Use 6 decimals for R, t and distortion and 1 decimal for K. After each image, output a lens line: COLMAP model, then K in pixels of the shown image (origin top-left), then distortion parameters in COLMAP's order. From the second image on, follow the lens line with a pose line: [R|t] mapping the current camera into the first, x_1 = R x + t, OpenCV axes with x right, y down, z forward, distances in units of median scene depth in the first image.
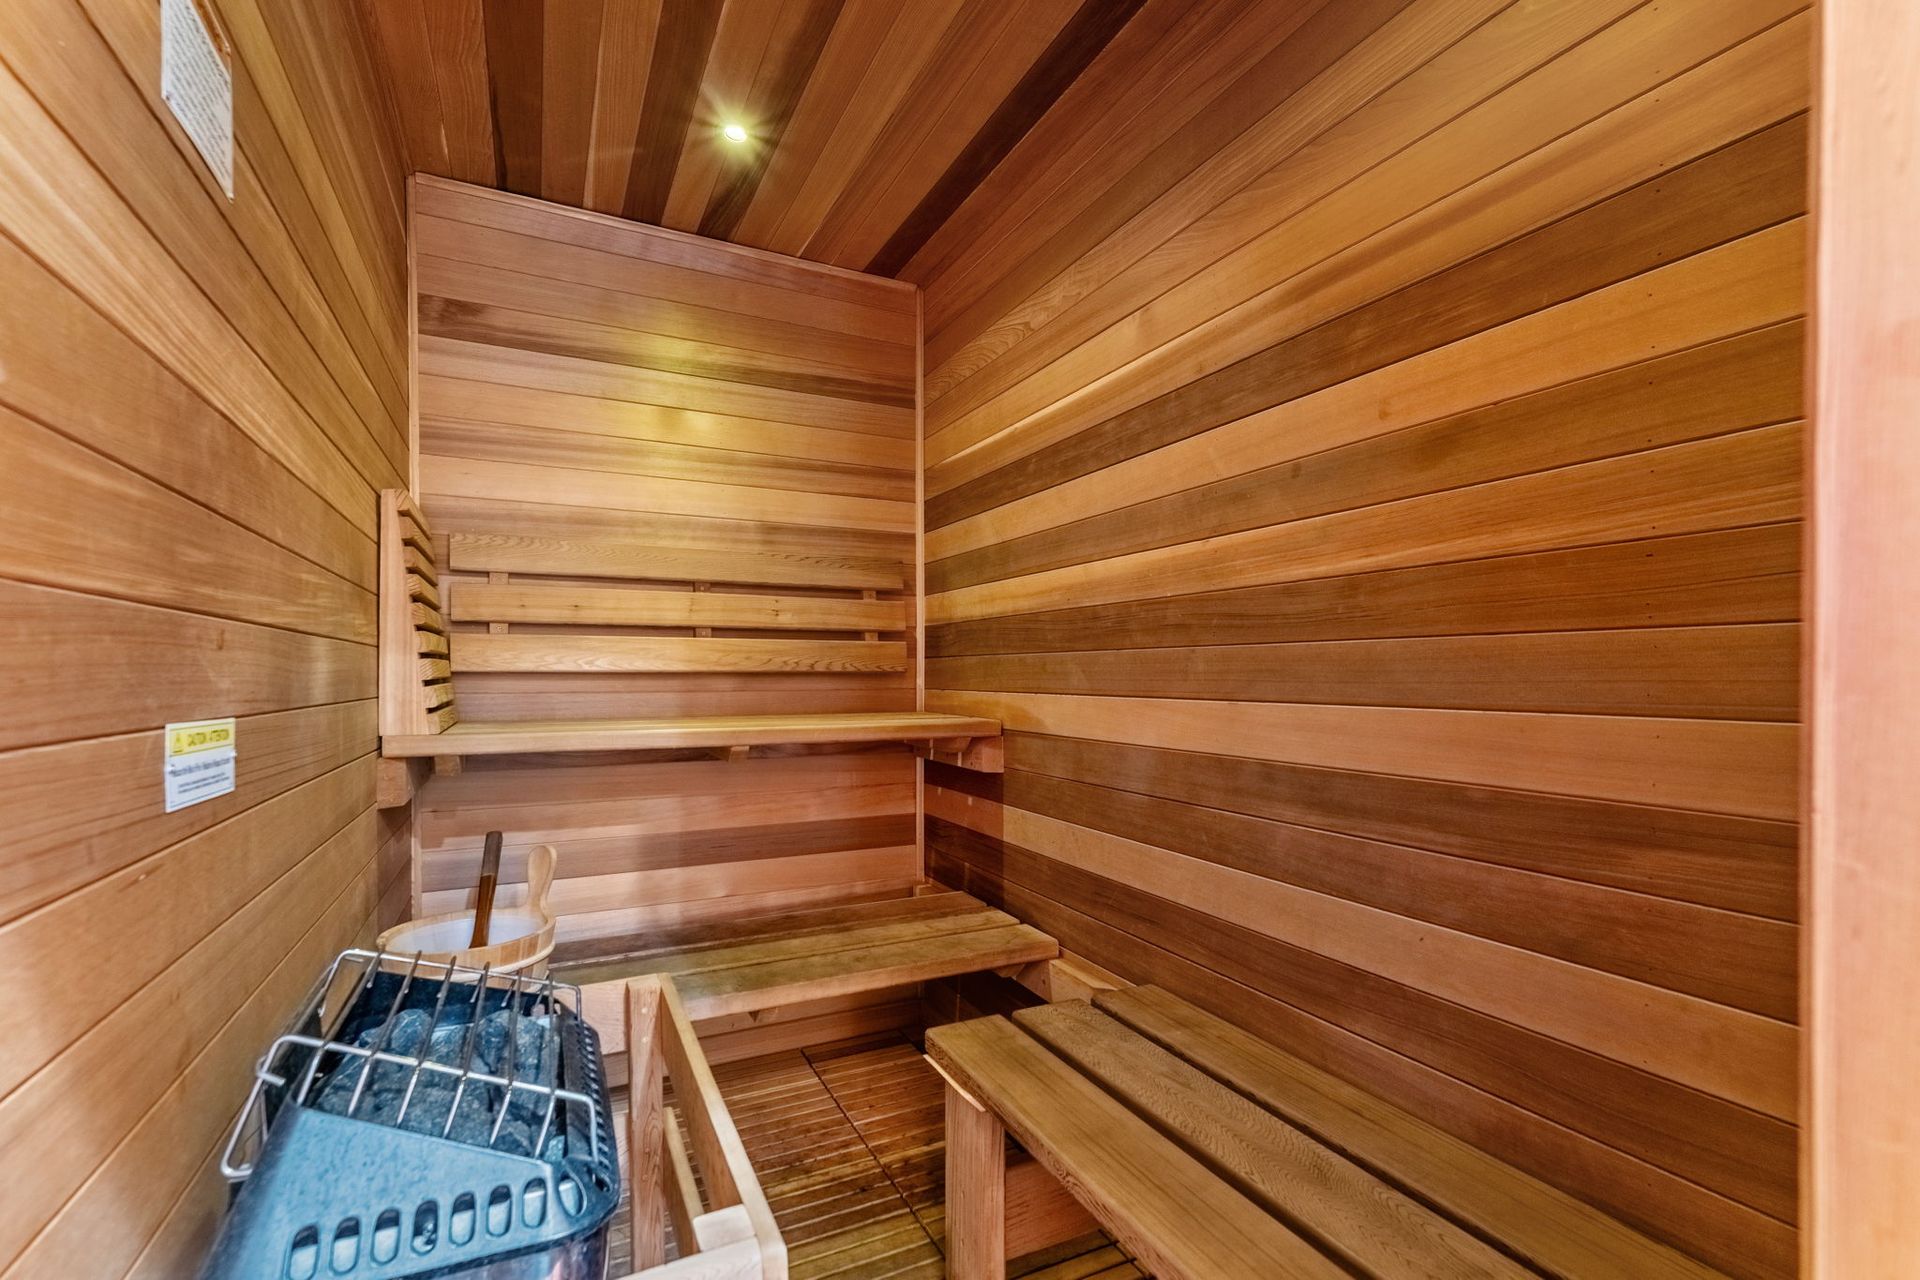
lens RADIAL K [[847.9, 0, 962.6], [0, 847.9, 674.0], [0, 0, 1]] dist [0.000606, 0.000033]
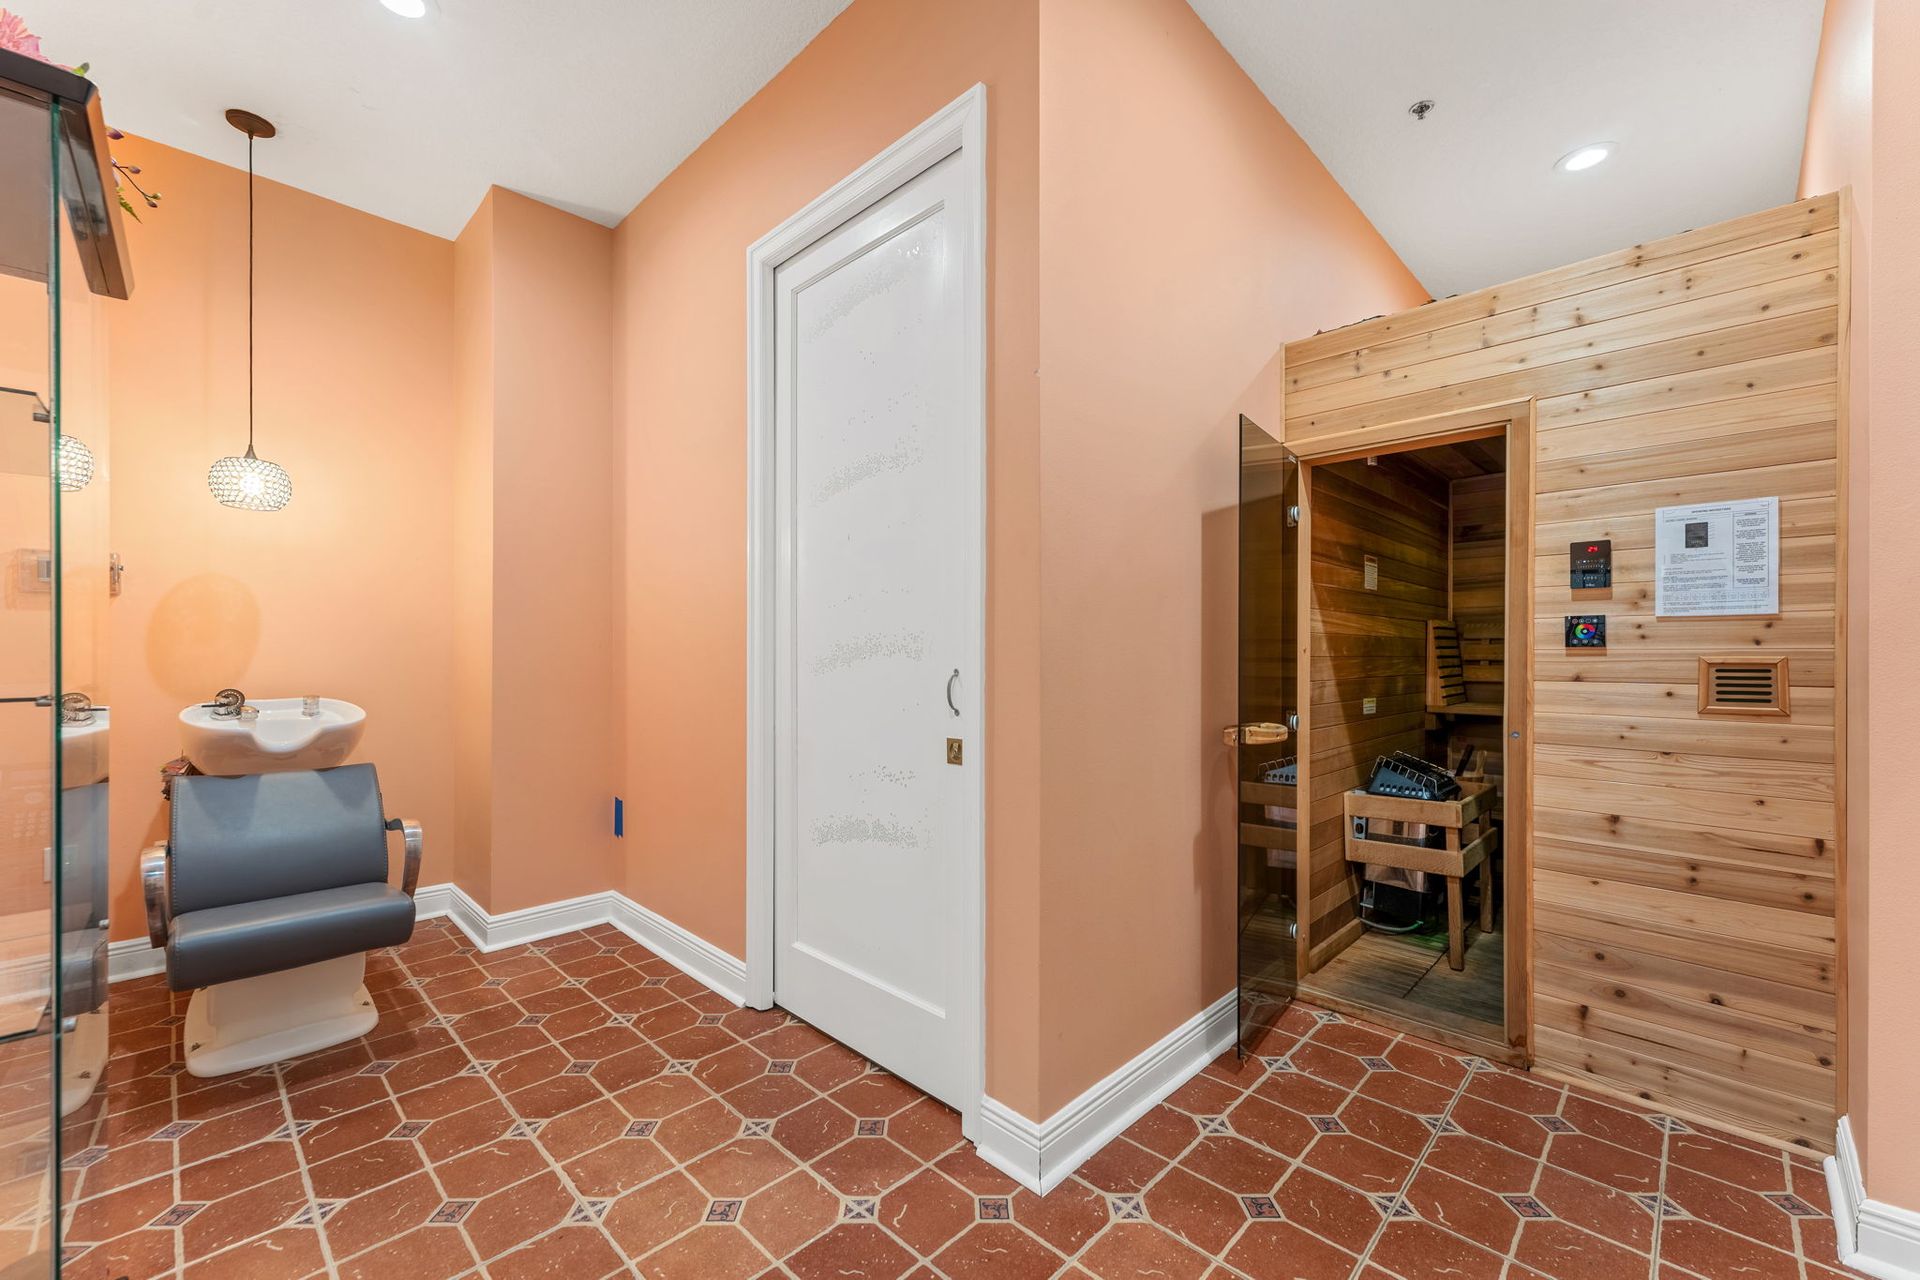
lens RADIAL K [[782.7, 0, 960.0], [0, 782.7, 640.0], [0, 0, 1]] dist [-0.000010, -0.000012]
pose [[0.317615, -0.003344, -0.948214, 1.437542], [-0.009105, 0.999937, -0.006576, -0.123949], [0.948176, 0.010722, 0.317565, -1.464412]]
